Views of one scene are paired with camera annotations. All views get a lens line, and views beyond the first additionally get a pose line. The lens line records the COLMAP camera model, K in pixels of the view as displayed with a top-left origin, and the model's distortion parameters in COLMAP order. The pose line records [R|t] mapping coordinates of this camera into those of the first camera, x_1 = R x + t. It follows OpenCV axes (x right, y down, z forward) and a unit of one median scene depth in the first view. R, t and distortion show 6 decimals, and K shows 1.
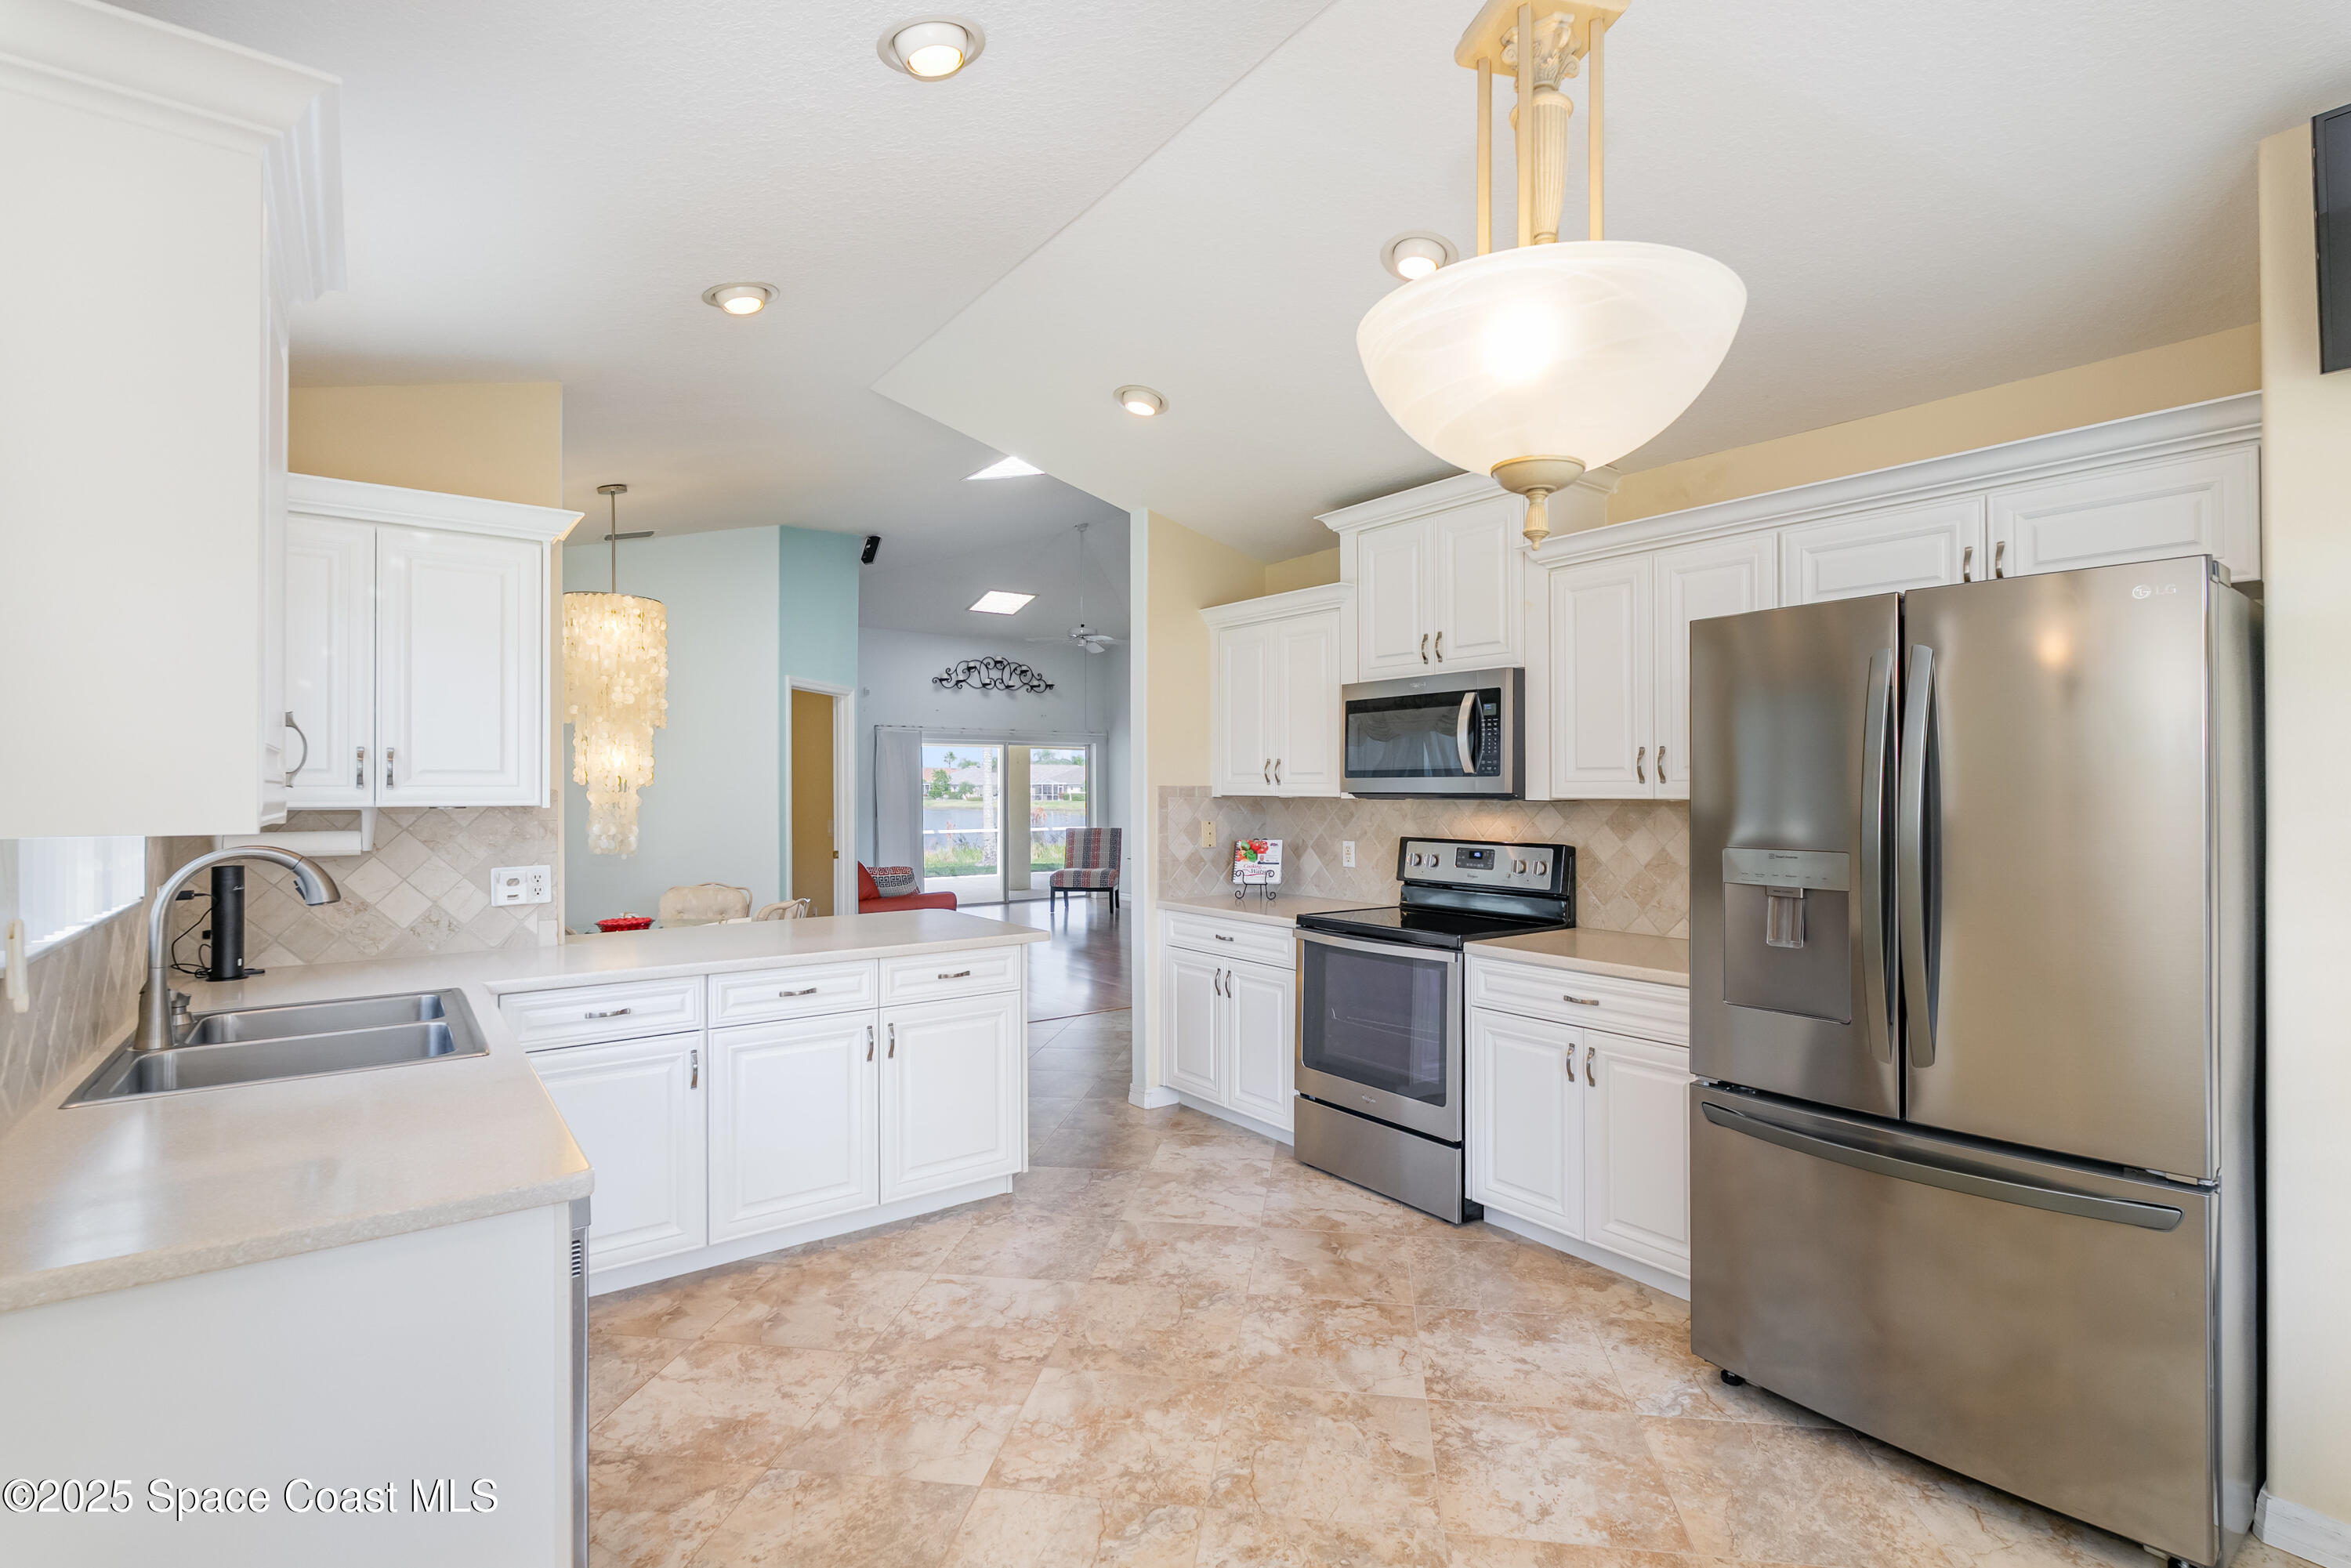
lens RADIAL K [[1071.1, 0, 1188.4], [0, 1071.1, 785.0], [0, 0, 1]] dist [-0.001255, -0.000896]
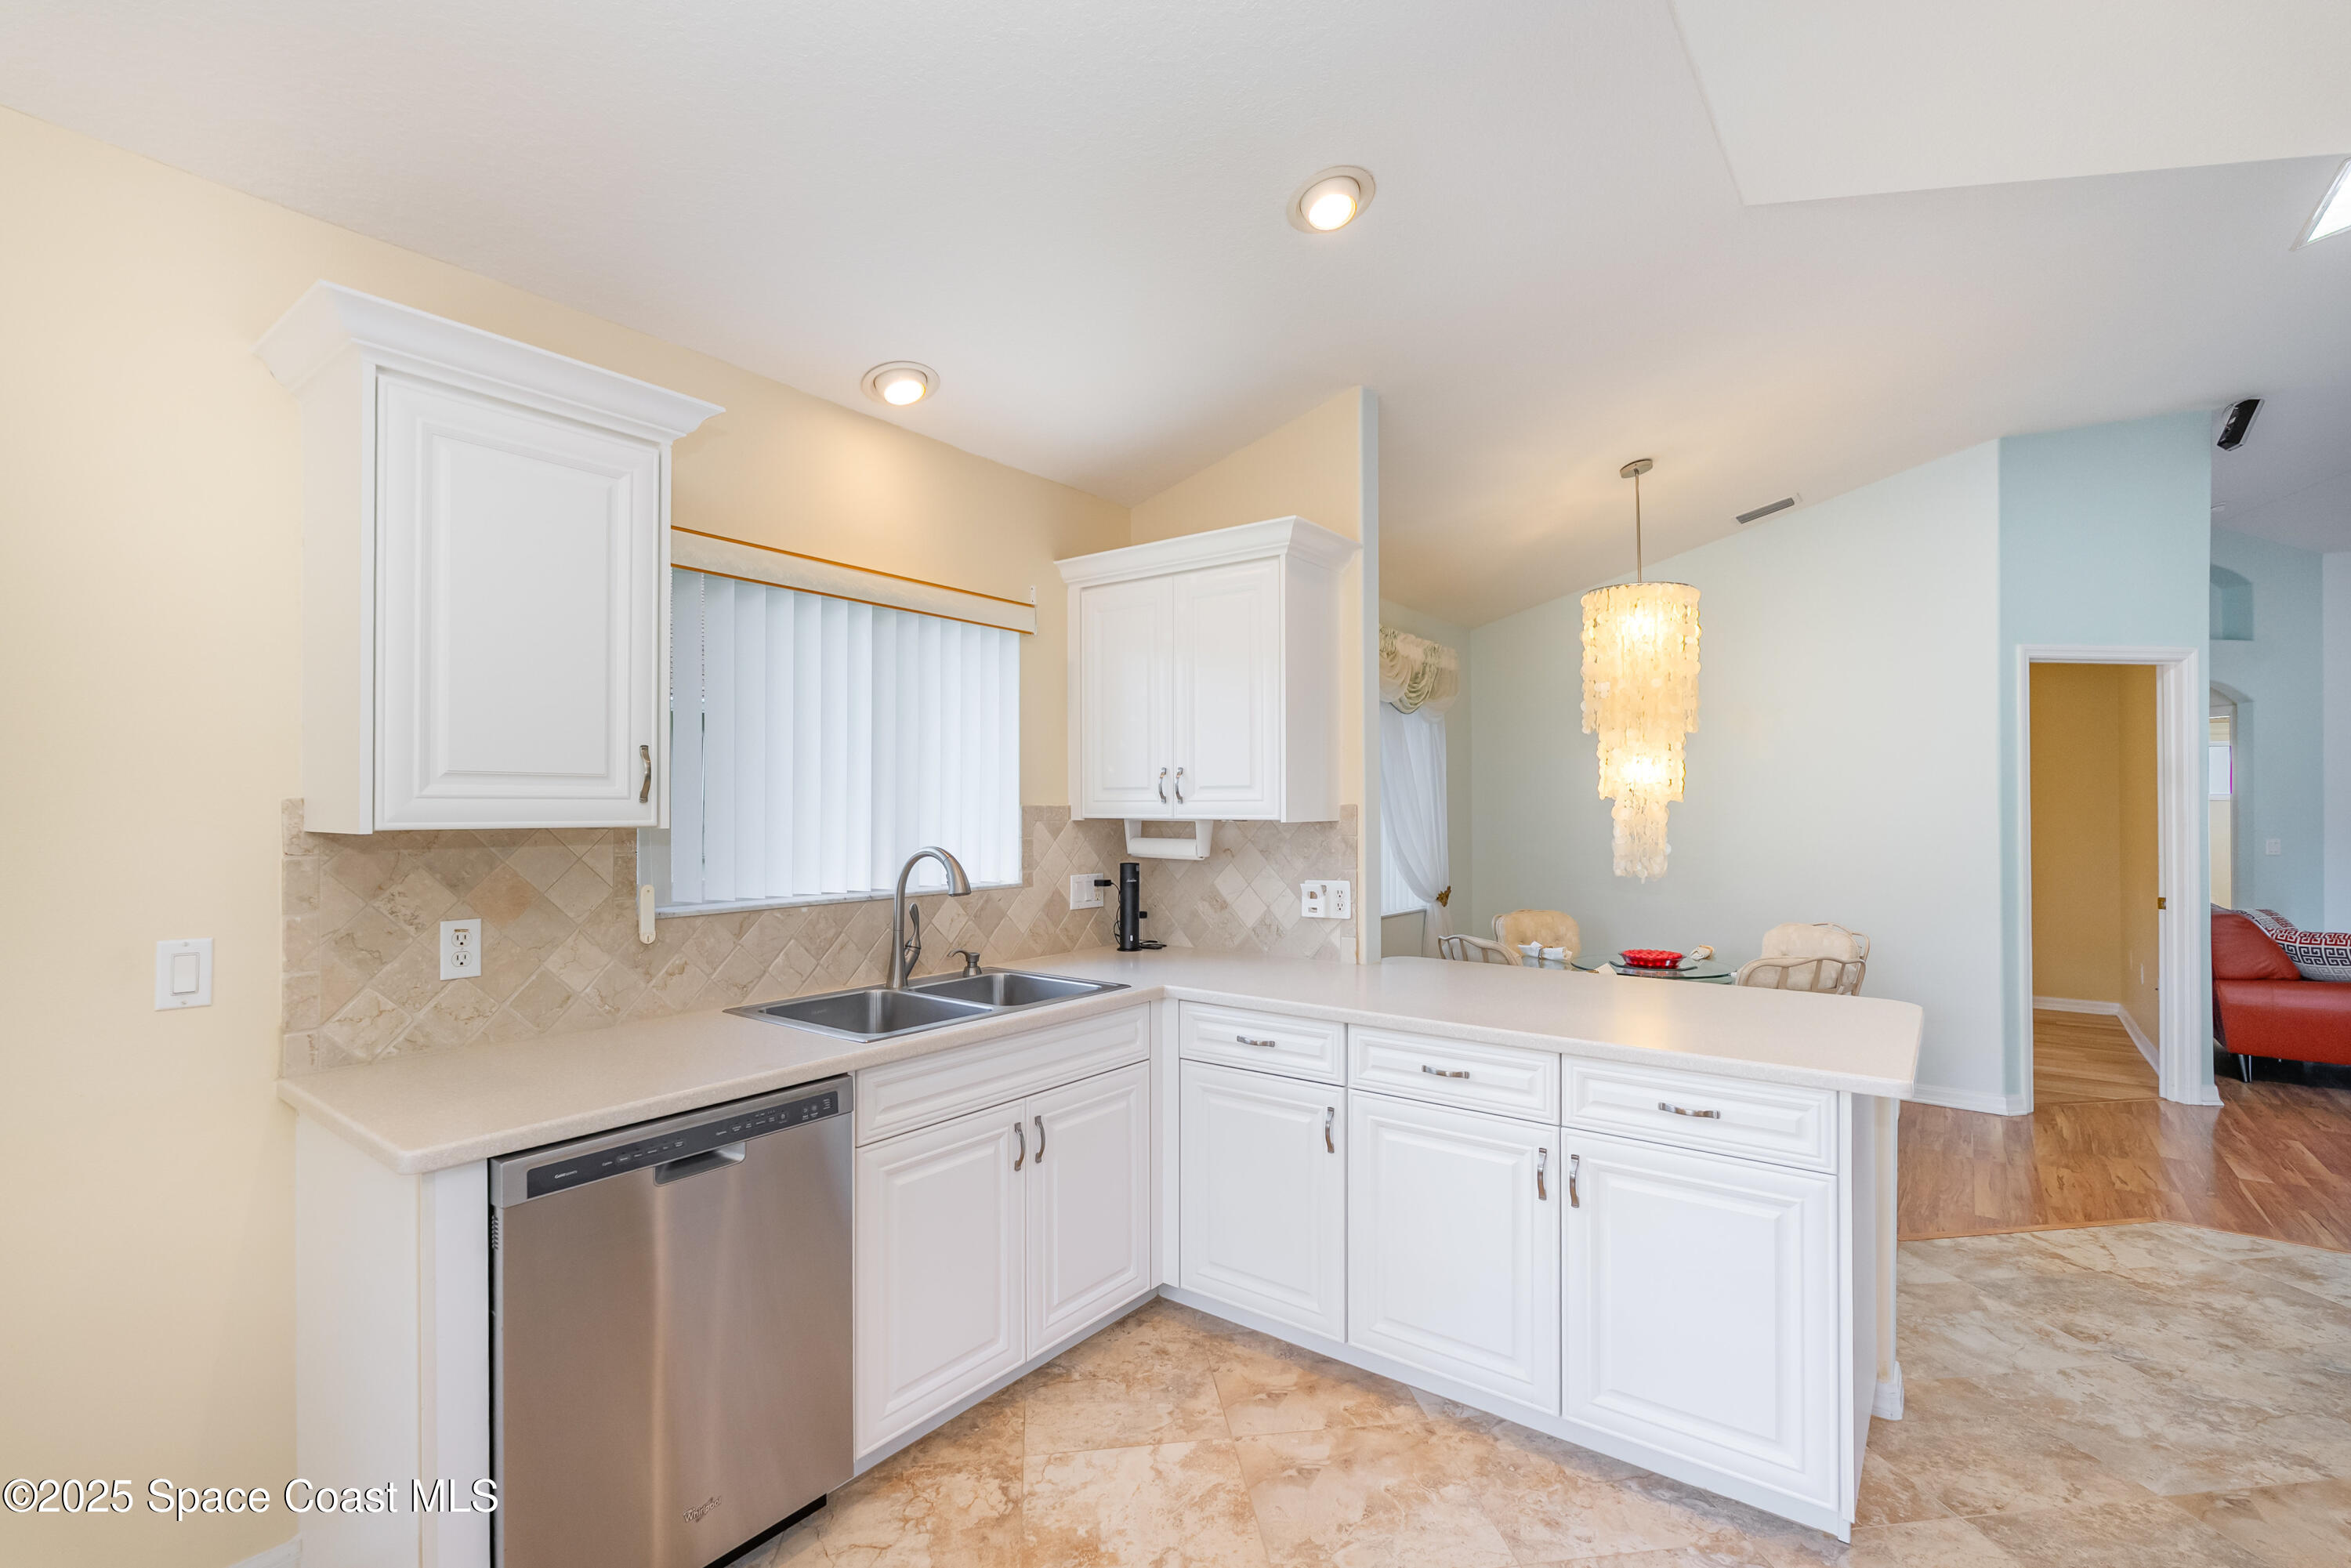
lens RADIAL K [[1036.8, 0, 1201.0], [0, 1036.8, 799.8], [0, 0, 1]] dist [-0.001455, -0.000785]
pose [[0.284477, -0.004870, -0.958670, 0.293256], [0.003935, 0.999985, -0.003912, 0.003373], [0.958675, -0.002660, 0.284492, 0.632417]]
